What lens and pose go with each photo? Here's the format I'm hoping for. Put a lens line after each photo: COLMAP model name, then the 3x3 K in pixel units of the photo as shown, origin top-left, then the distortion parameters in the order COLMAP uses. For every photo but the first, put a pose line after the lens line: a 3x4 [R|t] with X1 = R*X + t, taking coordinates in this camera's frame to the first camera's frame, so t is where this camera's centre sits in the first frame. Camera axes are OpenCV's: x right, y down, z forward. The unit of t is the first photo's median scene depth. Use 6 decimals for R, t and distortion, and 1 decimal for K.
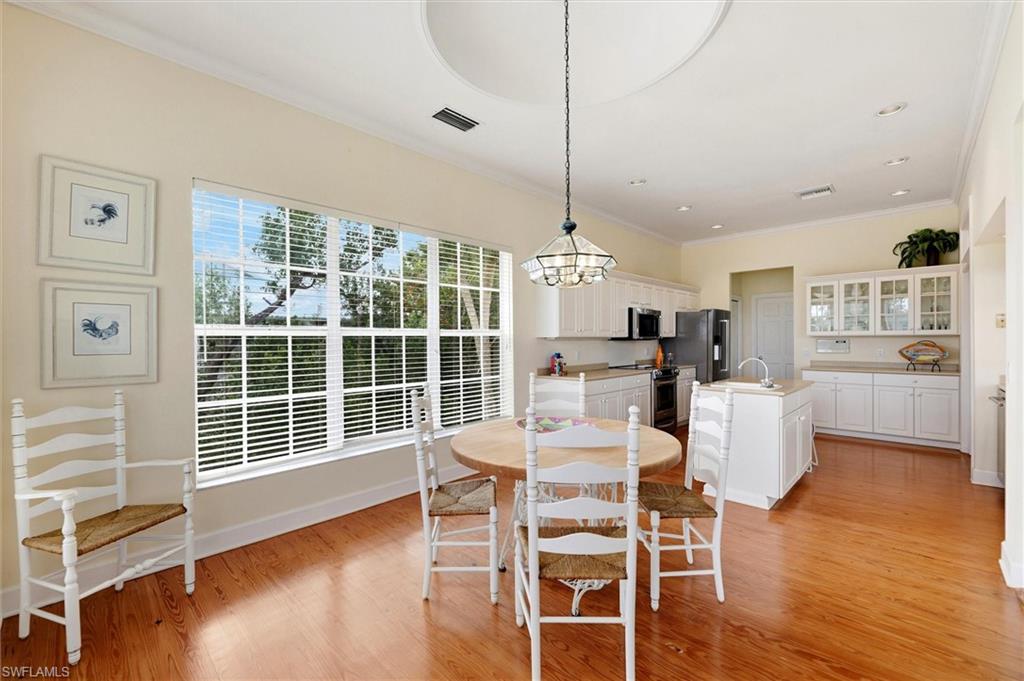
lens RADIAL K [[436.7, 0, 516.4], [0, 436.7, 351.6], [0, 0, 1]] dist [0.001177, 0.000071]
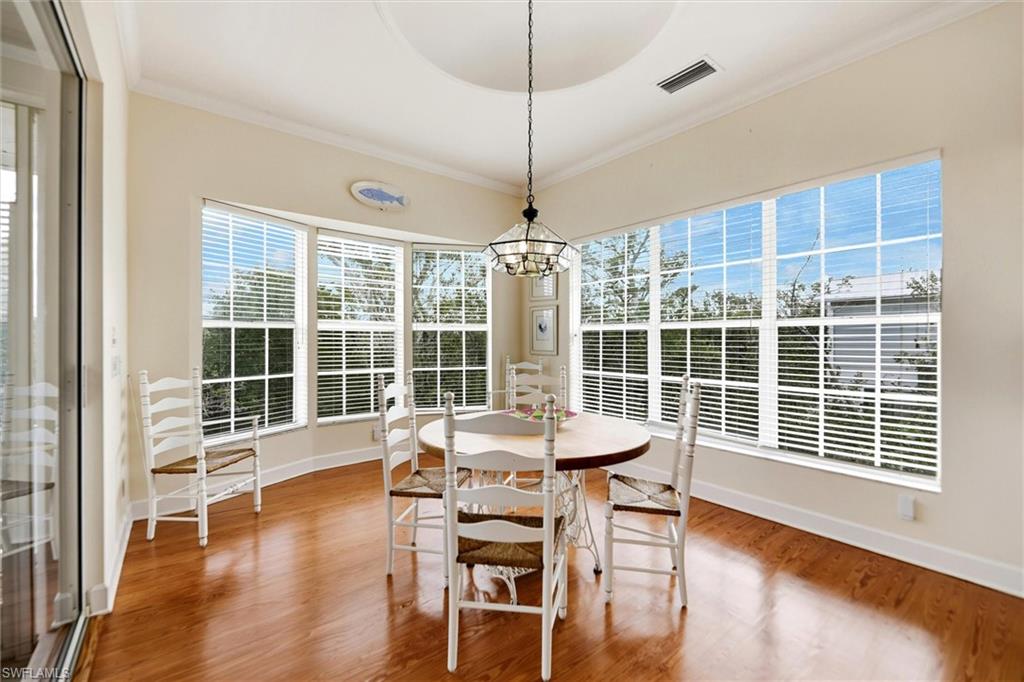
lens RADIAL K [[428.2, 0, 519.7], [0, 428.2, 338.2], [0, 0, 1]] dist [0.001770, 0.000215]
pose [[-0.149046, 0.019212, -0.988644, 0.738167], [-0.013430, 0.999680, 0.021451, -0.029509], [0.988739, 0.016475, -0.148741, 0.791479]]
